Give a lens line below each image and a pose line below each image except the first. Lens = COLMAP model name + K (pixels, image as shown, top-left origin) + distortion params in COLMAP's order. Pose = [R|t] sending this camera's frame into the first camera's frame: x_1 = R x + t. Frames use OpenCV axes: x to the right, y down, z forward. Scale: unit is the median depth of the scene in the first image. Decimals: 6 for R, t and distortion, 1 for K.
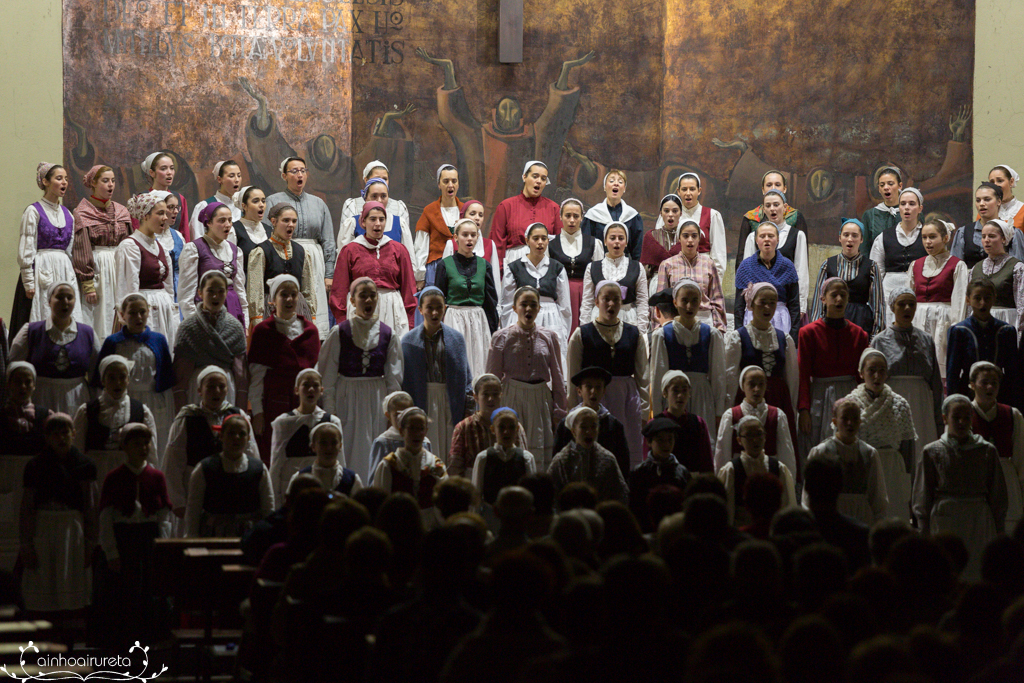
lens RADIAL K [[5390.6, 0, 537.6], [0, 5390.6, 257.0], [0, 0, 1]] dist [3.112956, 0.000000]
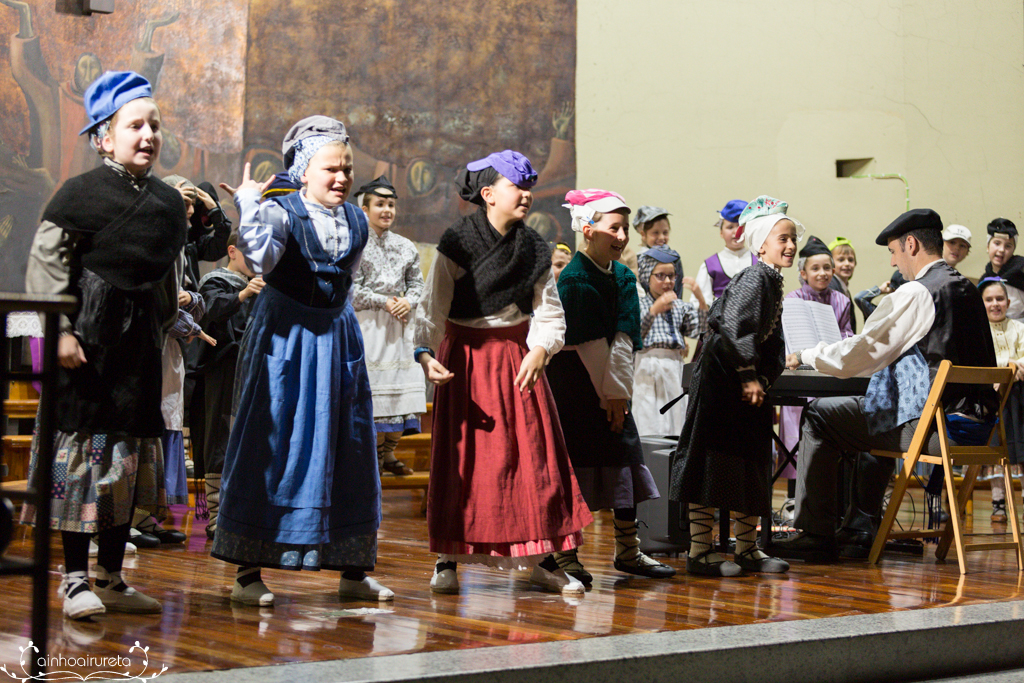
lens RADIAL K [[2060.0, 0, 525.1], [0, 2060.0, 261.5], [0, 0, 1]] dist [-0.037461, 0.000000]
pose [[0.869455, 0.034967, 0.492772, -0.103327], [-0.028173, 0.999378, -0.021207, 0.007691], [-0.493207, 0.004555, 0.869900, 0.689636]]
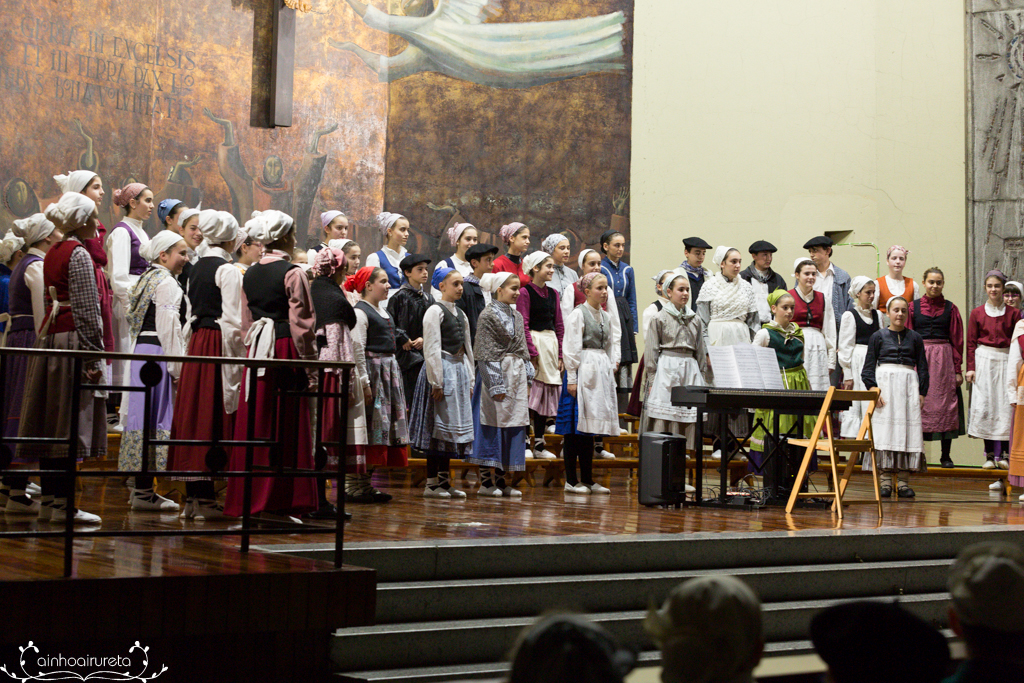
lens RADIAL K [[2060.0, 0, 548.4], [0, 2060.0, 279.4], [0, 0, 1]] dist [-0.037461, 0.000000]
pose [[0.887656, 0.038699, 0.458879, -0.155500], [-0.034865, 0.999250, -0.016828, 0.002317], [-0.459186, -0.001062, 0.888339, 0.580865]]
